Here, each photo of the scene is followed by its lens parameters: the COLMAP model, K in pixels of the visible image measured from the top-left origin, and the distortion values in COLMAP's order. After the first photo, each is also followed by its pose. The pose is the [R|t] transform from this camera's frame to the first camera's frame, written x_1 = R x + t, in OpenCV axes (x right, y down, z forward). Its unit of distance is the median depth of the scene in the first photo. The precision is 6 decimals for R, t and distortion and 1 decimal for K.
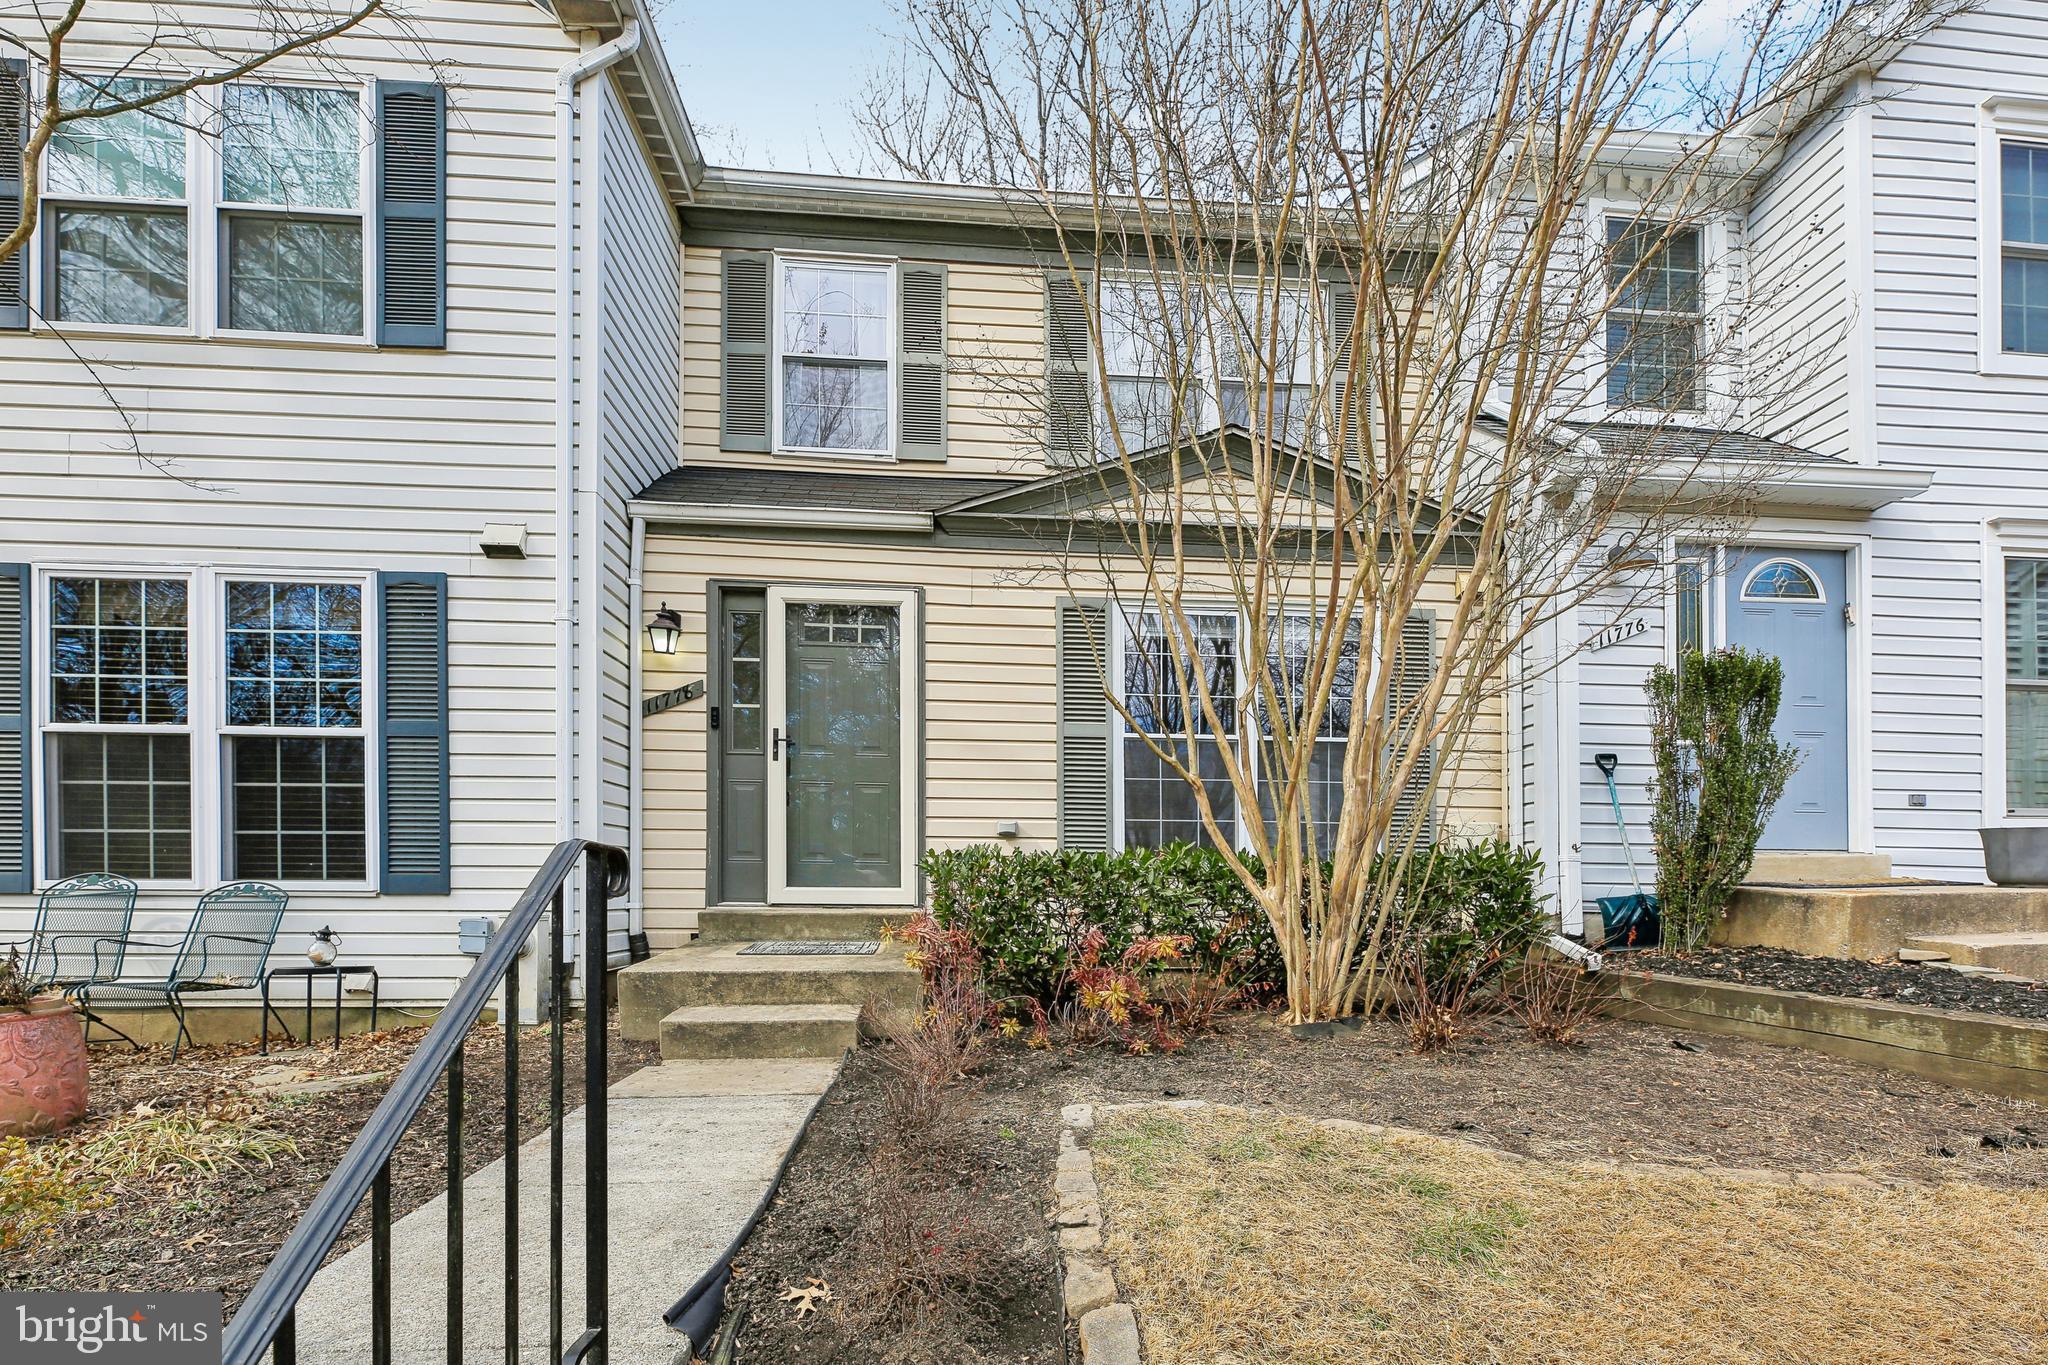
lens RADIAL K [[864.1, 0, 1024.1], [0, 864.1, 750.9], [0, 0, 1]] dist [-0.002022, -0.000556]
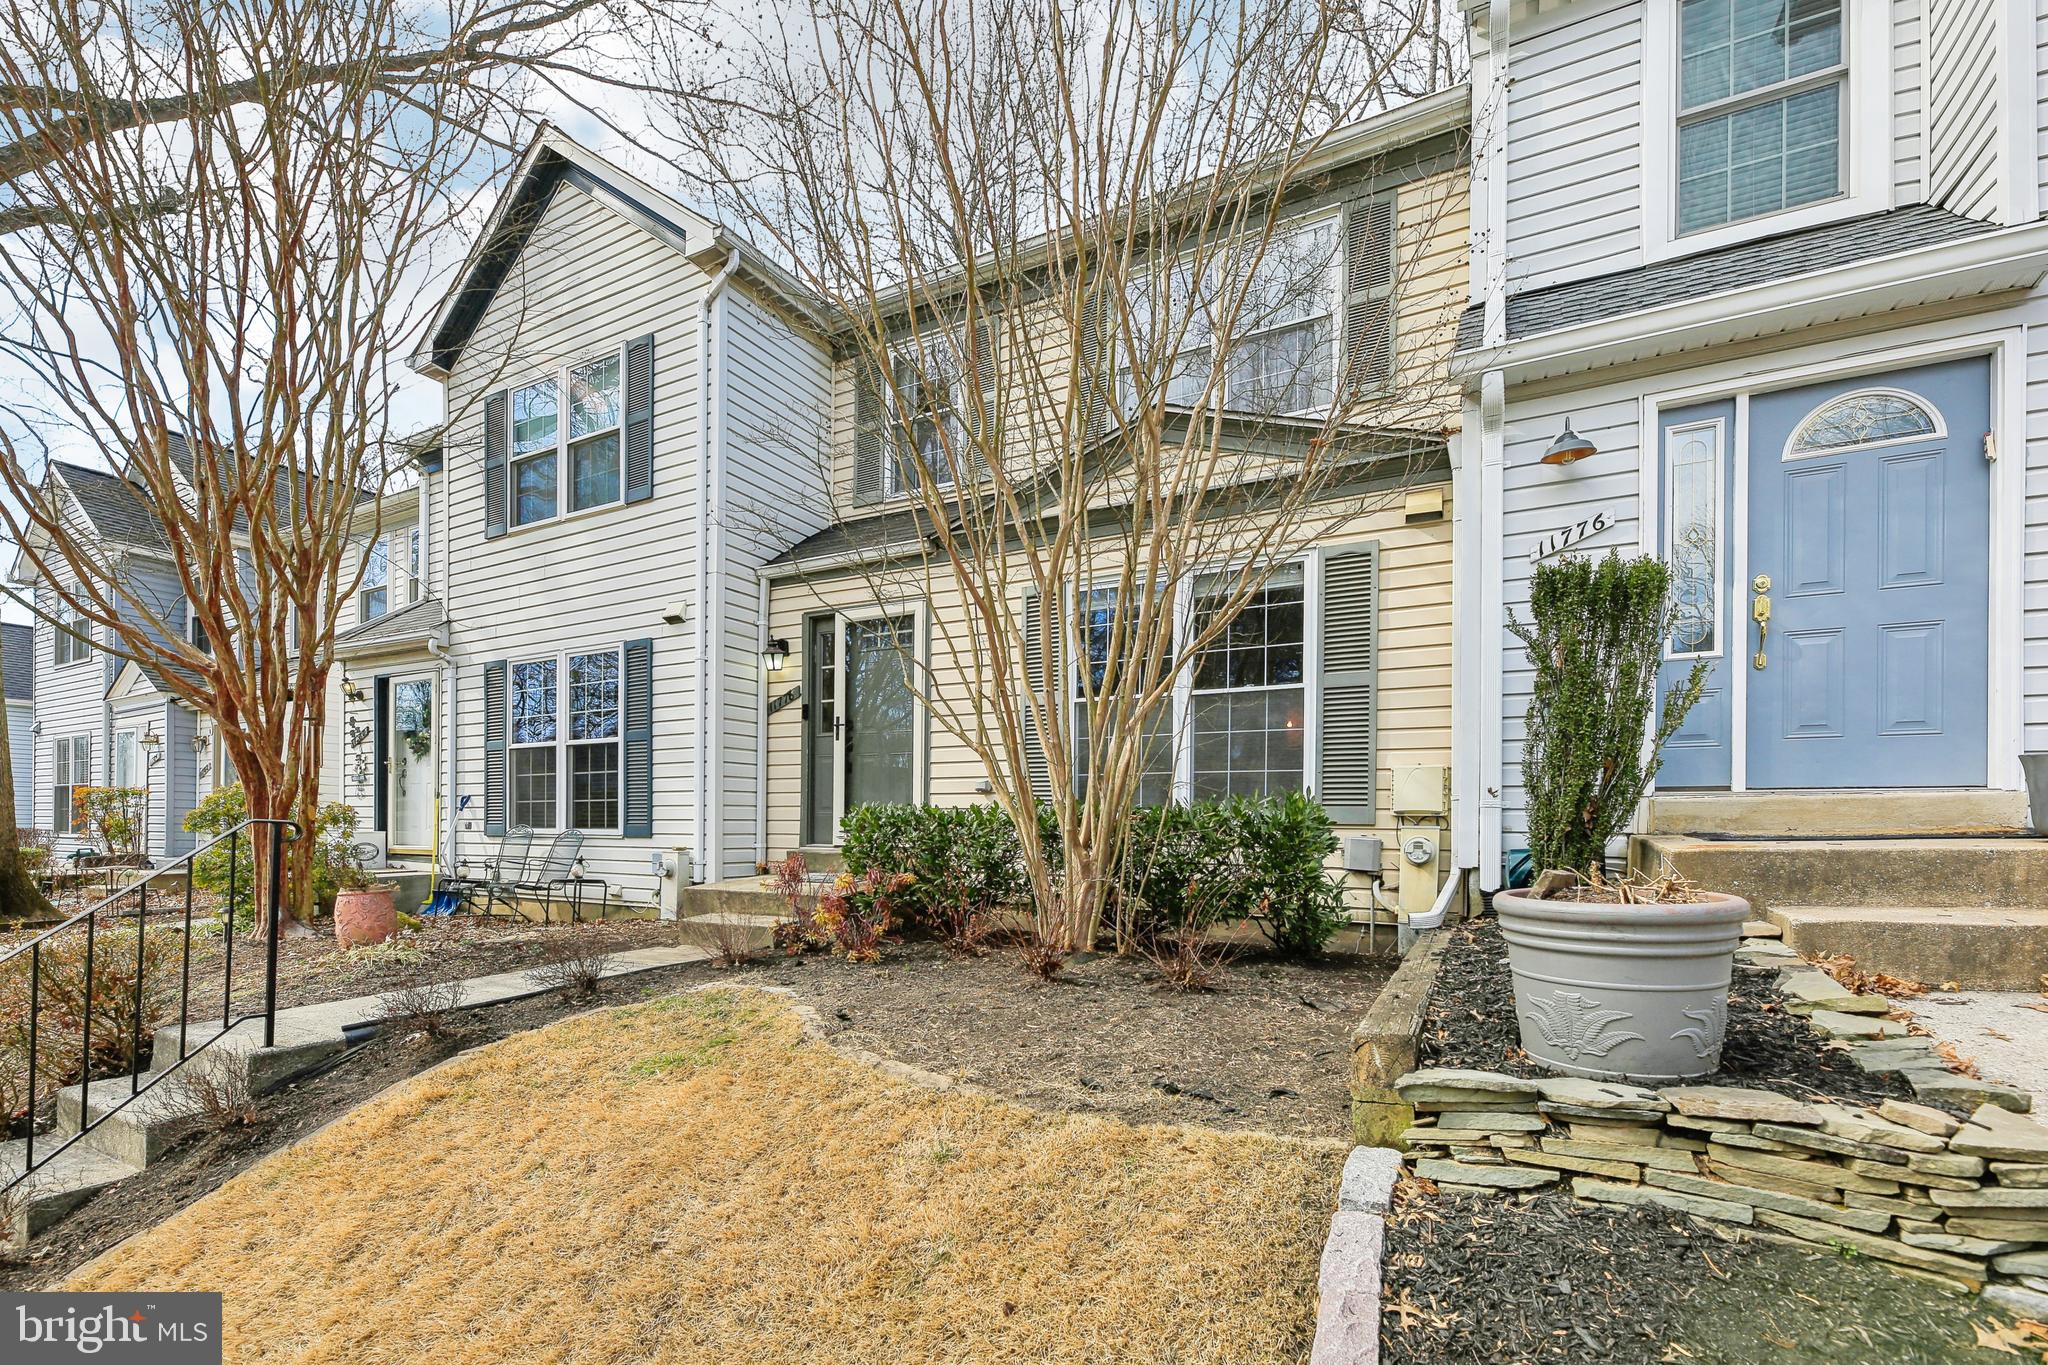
lens RADIAL K [[844.7, 0, 1016.4], [0, 844.7, 672.3], [0, 0, 1]] dist [-0.001051, -0.000303]
pose [[0.848760, -0.095286, -0.520122, 0.658245], [0.081258, 0.995450, -0.049765, -0.006550], [0.522498, -0.000025, 0.852641, 0.007530]]
